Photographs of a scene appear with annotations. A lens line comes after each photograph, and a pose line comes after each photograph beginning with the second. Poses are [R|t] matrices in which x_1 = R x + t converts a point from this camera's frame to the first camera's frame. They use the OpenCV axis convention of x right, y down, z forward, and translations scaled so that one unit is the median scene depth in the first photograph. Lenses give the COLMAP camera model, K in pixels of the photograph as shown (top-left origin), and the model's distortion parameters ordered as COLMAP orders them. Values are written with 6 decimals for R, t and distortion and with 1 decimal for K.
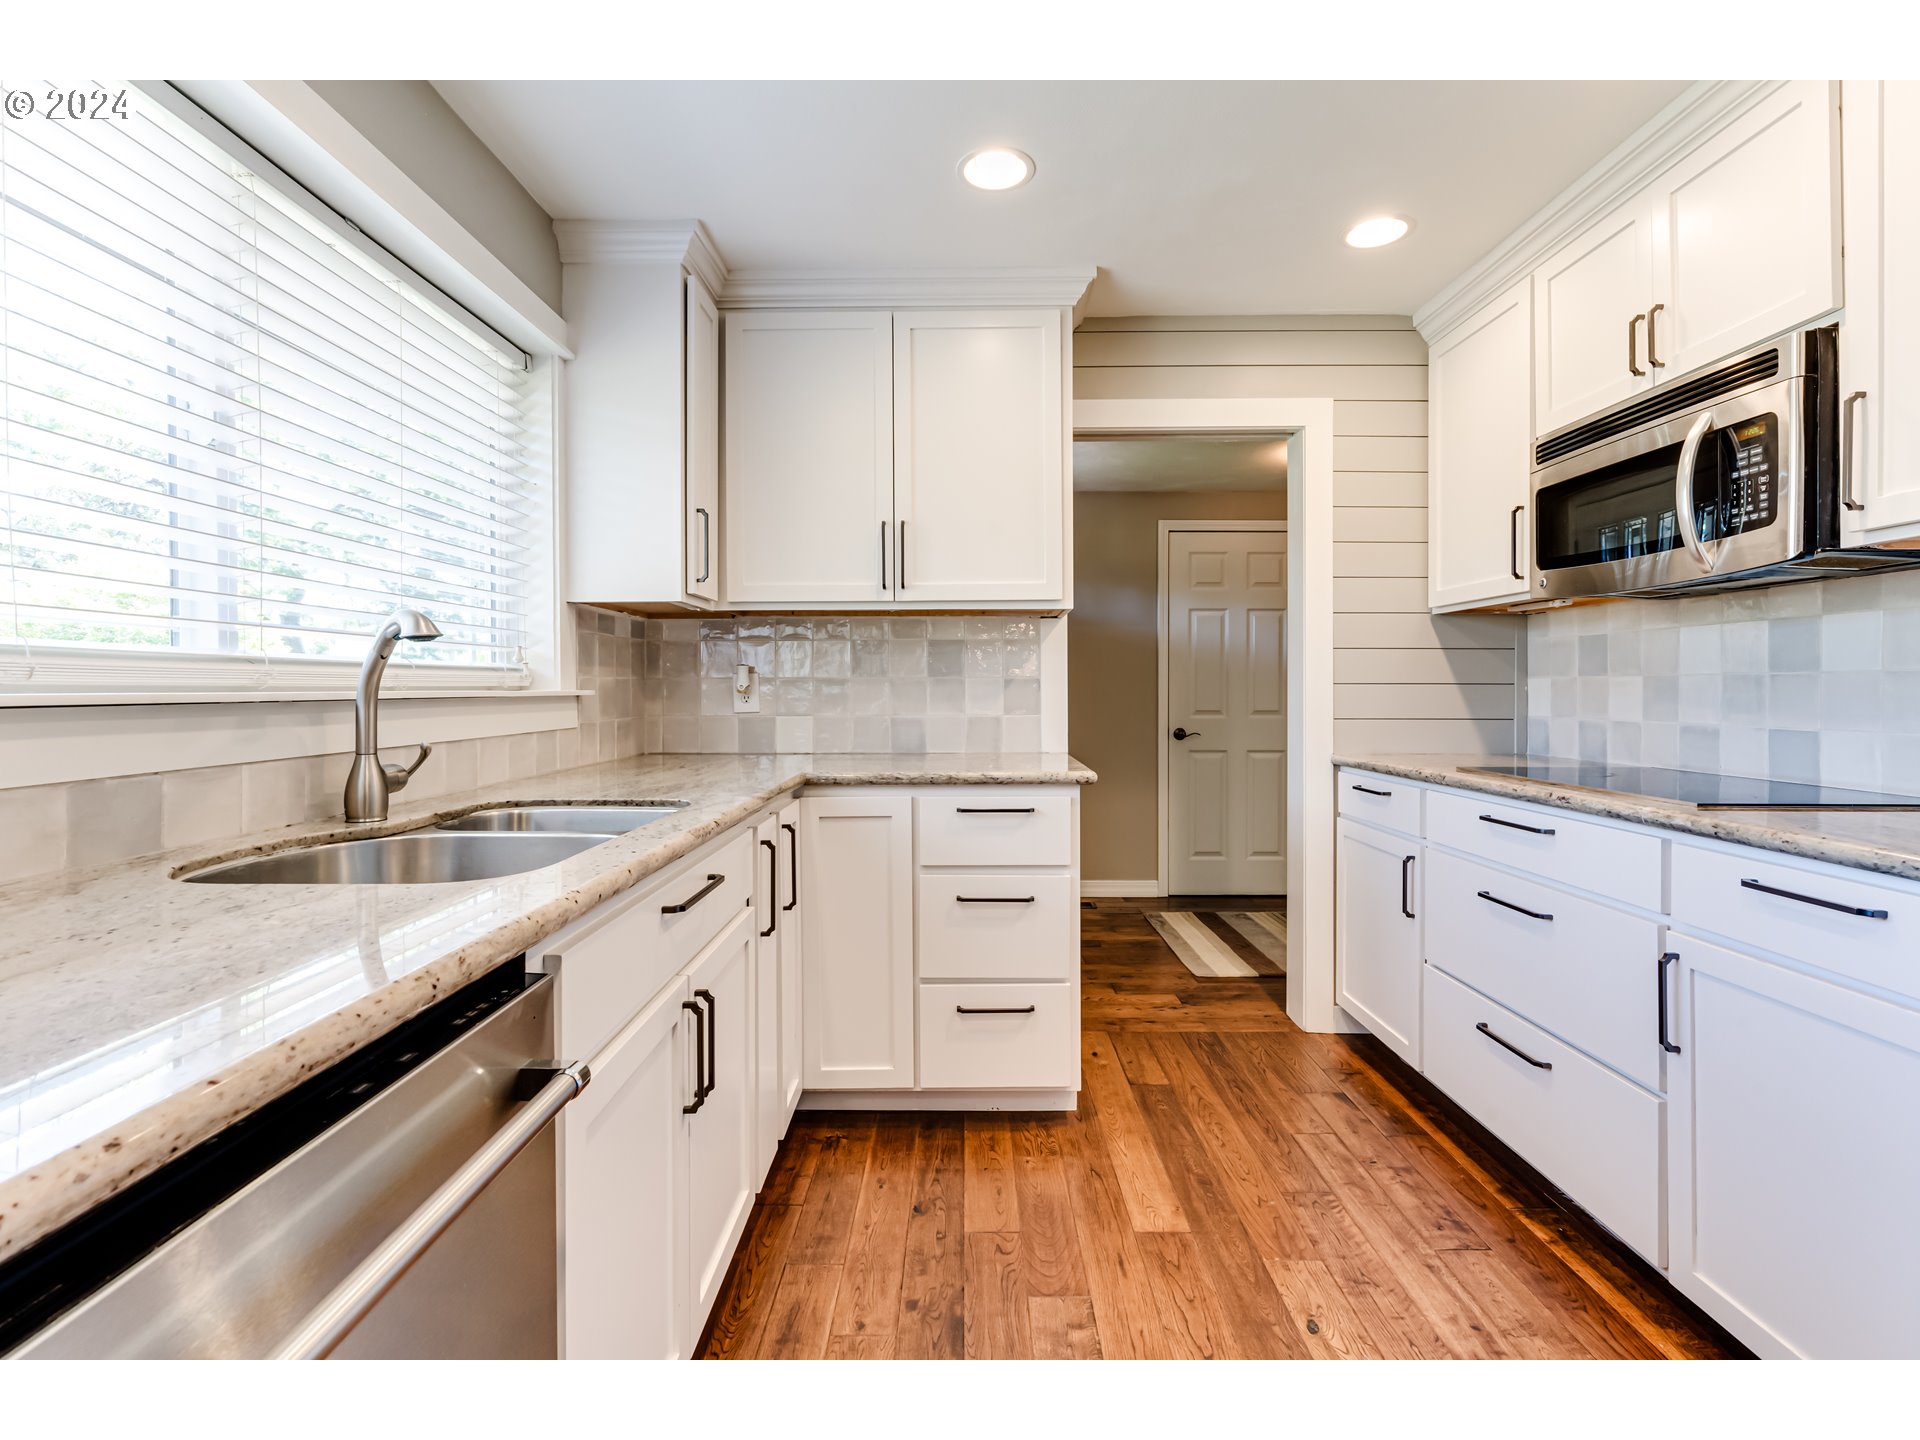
lens RADIAL K [[869.9, 0, 962.2], [0, 869.9, 698.9], [0, 0, 1]] dist [-0.002075, -0.000109]
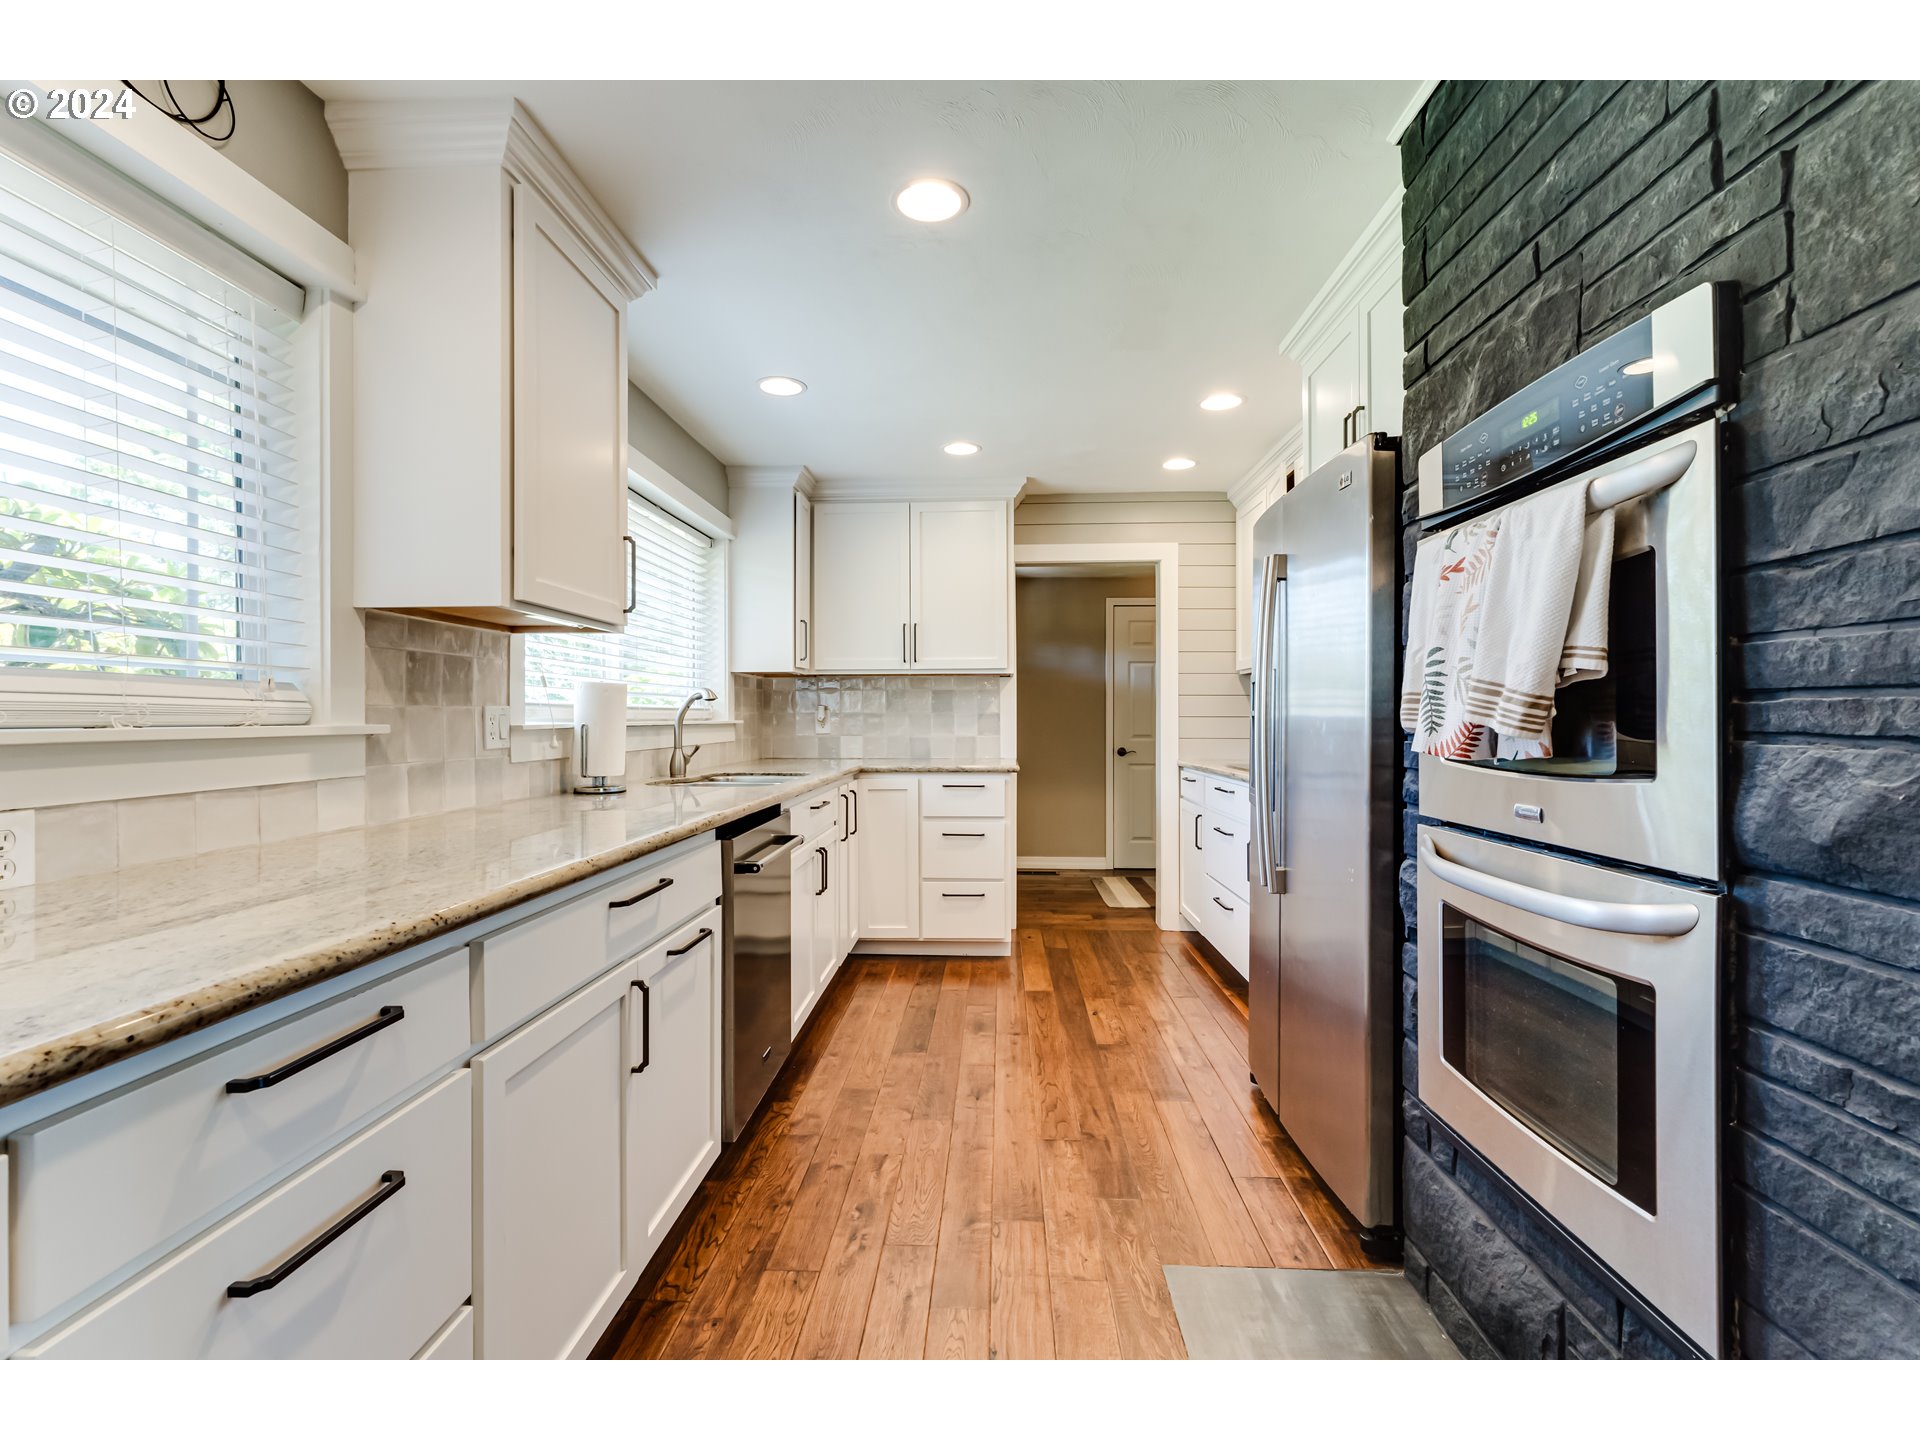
lens RADIAL K [[863.3, 0, 960.0], [0, 863.3, 720.0], [0, 0, 1]] dist [-0.002057, 0.000087]
pose [[0.999103, 0.001622, -0.042310, 0.101808], [-0.002007, 0.999957, -0.009071, 0.004779], [0.042294, 0.009147, 0.999063, -0.776148]]
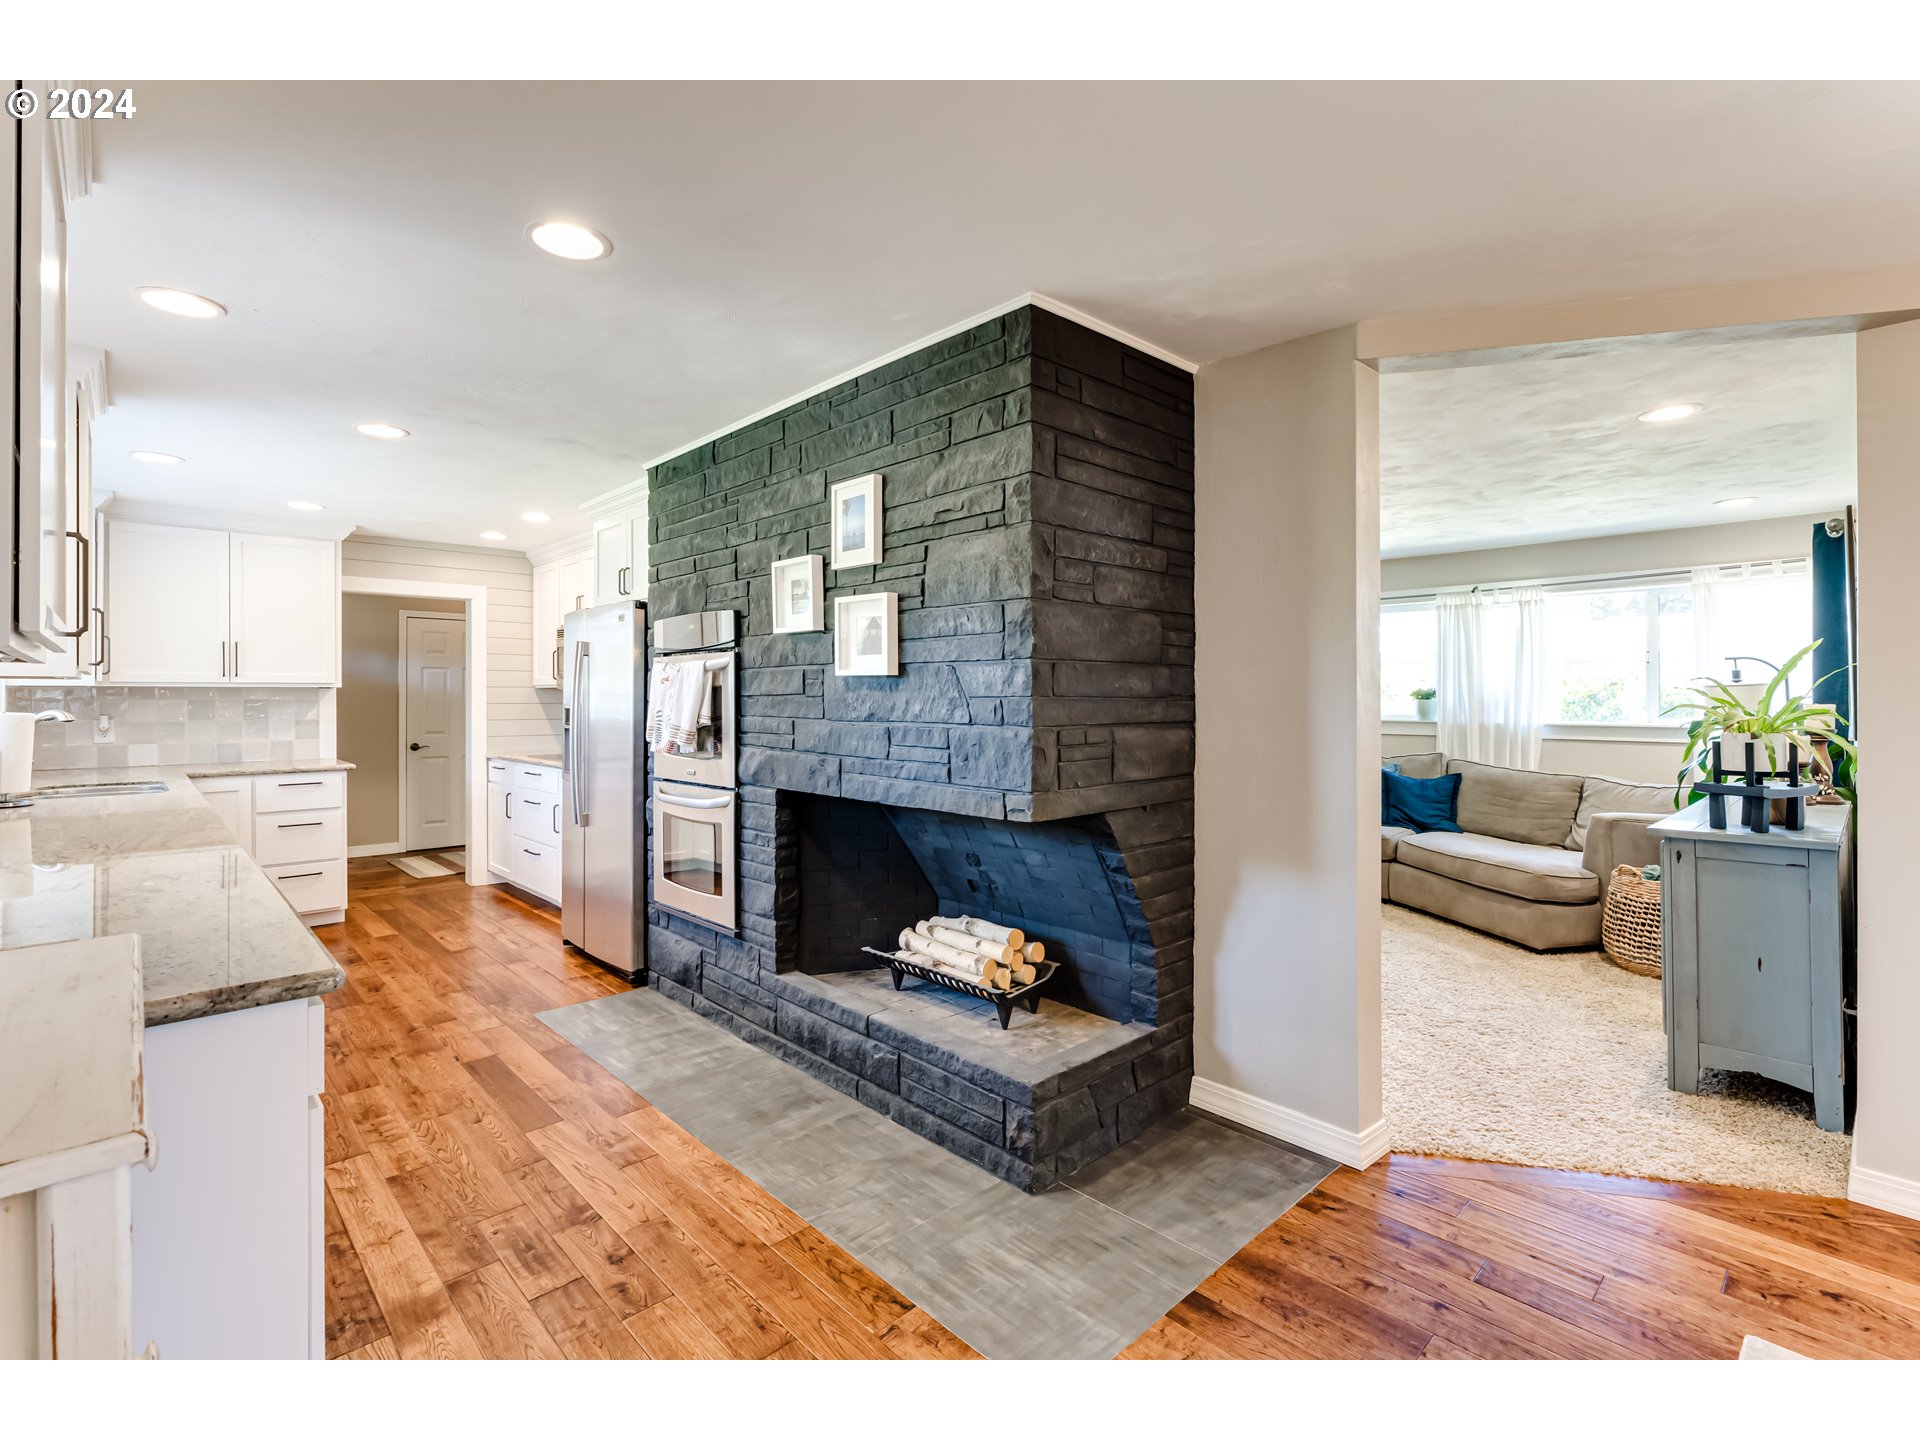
lens RADIAL K [[876.3, 0, 950.8], [0, 876.3, 694.1], [0, 0, 1]] dist [-0.001742, -0.000107]
pose [[0.723507, 0.003560, 0.690308, -0.282164], [0.007548, 0.999886, -0.013068, -0.053802], [-0.690275, 0.014665, 0.723398, -1.623713]]
